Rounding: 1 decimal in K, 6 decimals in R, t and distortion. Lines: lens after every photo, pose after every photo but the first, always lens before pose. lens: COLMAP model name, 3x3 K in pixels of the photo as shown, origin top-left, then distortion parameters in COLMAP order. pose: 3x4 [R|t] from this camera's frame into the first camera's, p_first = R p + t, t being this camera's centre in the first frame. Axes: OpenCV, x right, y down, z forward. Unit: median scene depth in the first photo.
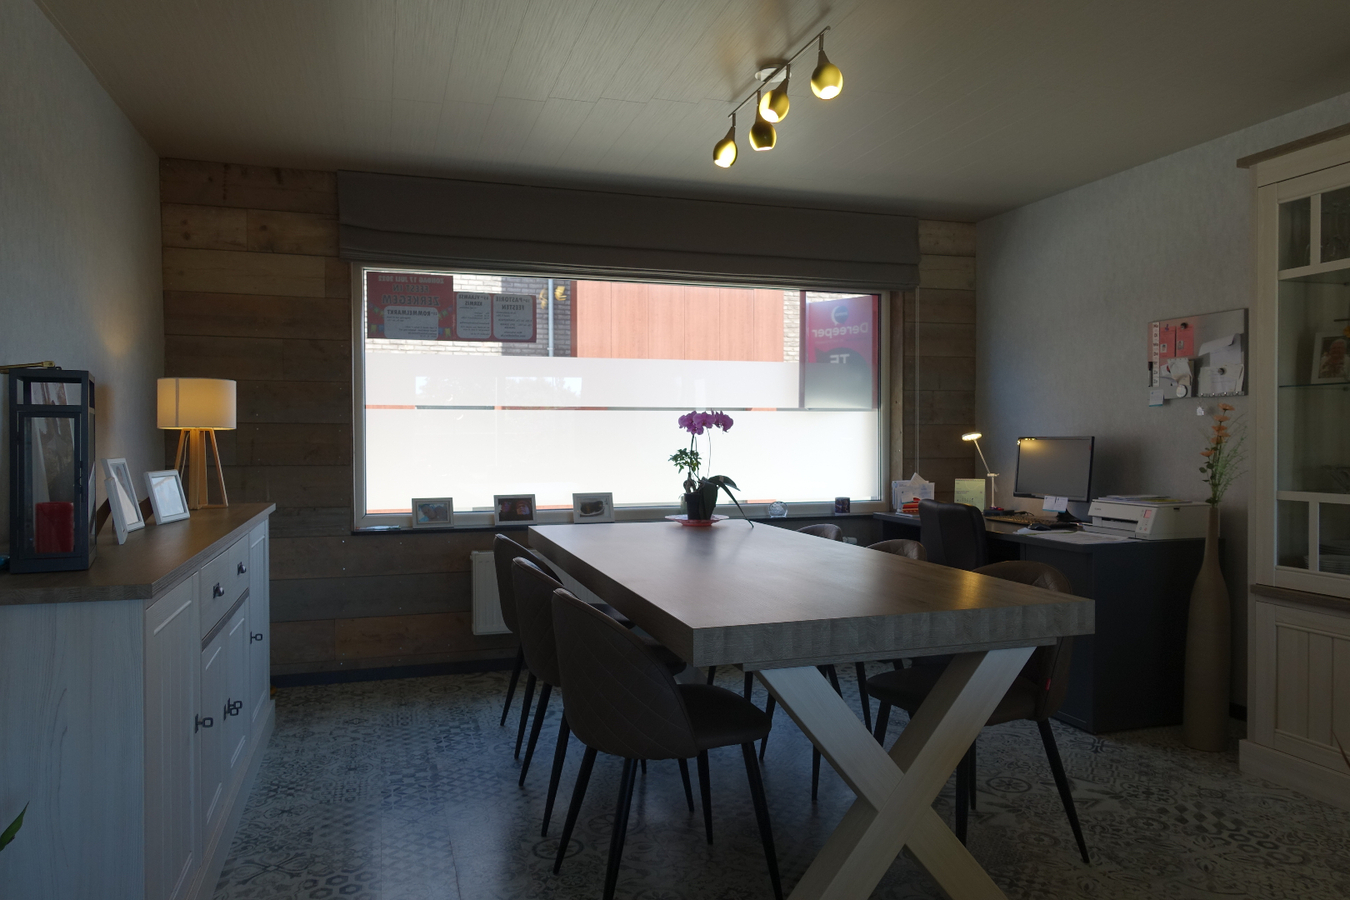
lens RADIAL K [[927.3, 0, 683.5], [0, 927.3, 451.7], [0, 0, 1]] dist [0.000408, -0.000162]
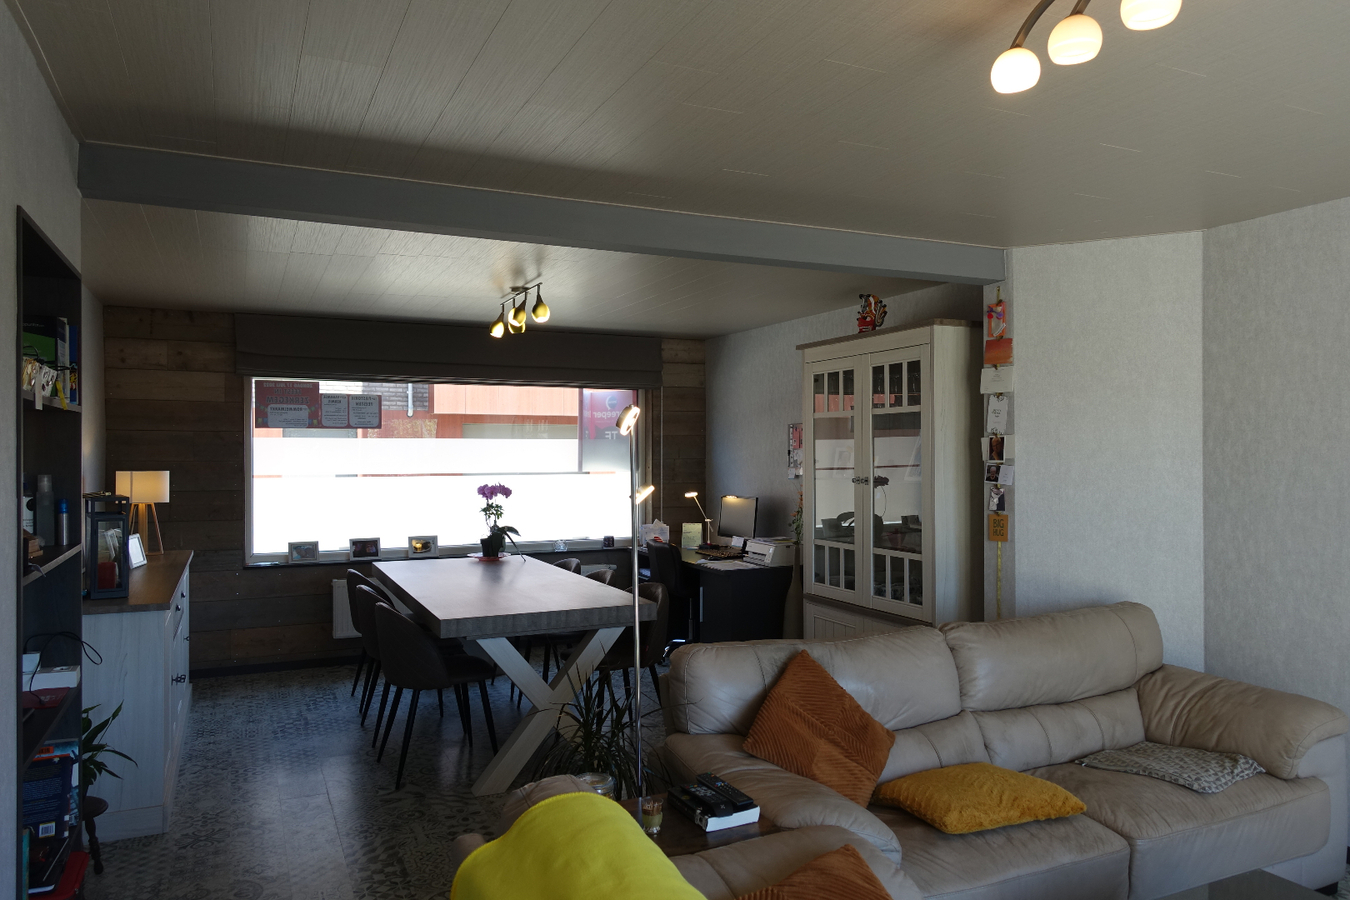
lens RADIAL K [[918.8, 0, 682.1], [0, 918.8, 459.2], [0, 0, 1]] dist [0.001255, -0.000119]
pose [[0.991140, 0.000834, 0.132819, 0.117801], [0.000610, 0.999941, -0.010829, -0.062674], [-0.132820, 0.010814, 0.991081, -0.477854]]
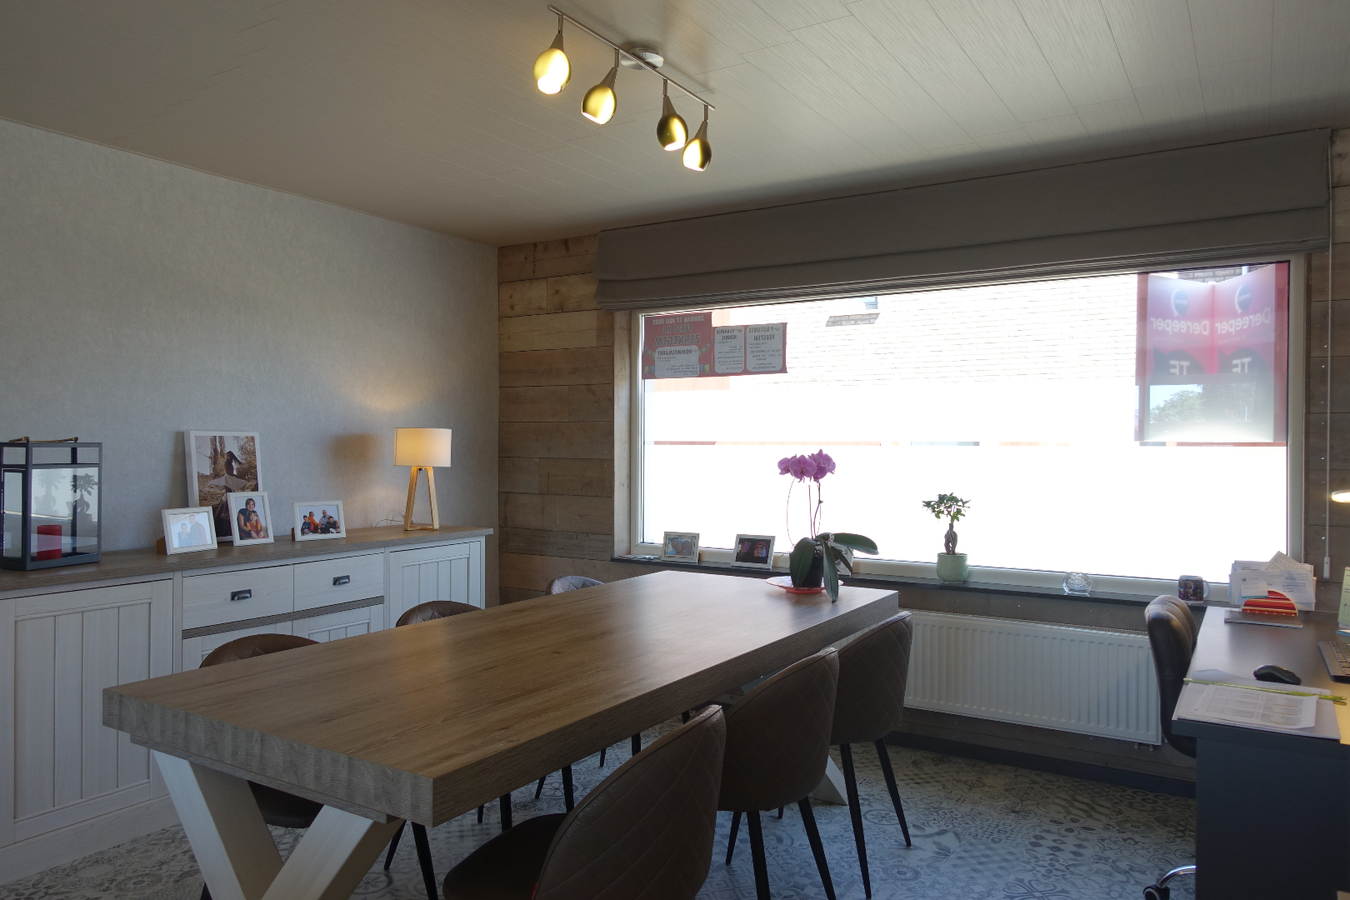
lens RADIAL K [[933.9, 0, 681.0], [0, 933.9, 445.9], [0, 0, 1]] dist [0.006780, -0.001825]
pose [[0.645049, 0.006247, -0.764116, 0.541198], [-0.019280, 0.999781, -0.008101, -0.038976], [0.763898, 0.019958, 0.645028, 0.351823]]
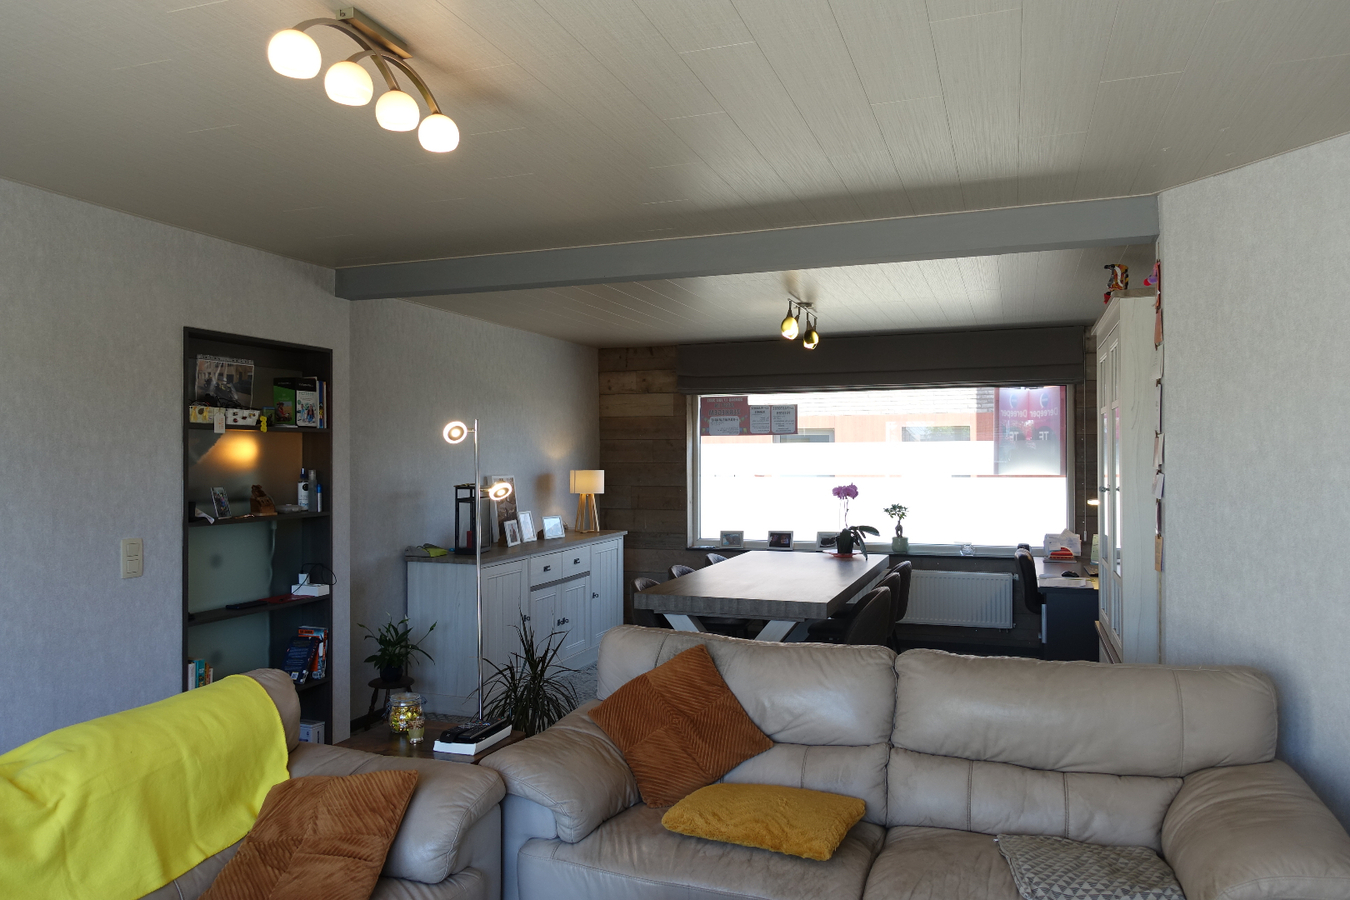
lens RADIAL K [[927.3, 0, 683.5], [0, 927.3, 451.7], [0, 0, 1]] dist [0.000408, -0.000162]
pose [[0.788917, -0.004970, -0.614480, 0.722503], [-0.008218, 0.999793, -0.018637, -0.063877], [0.614445, 0.019753, 0.788712, -0.392259]]
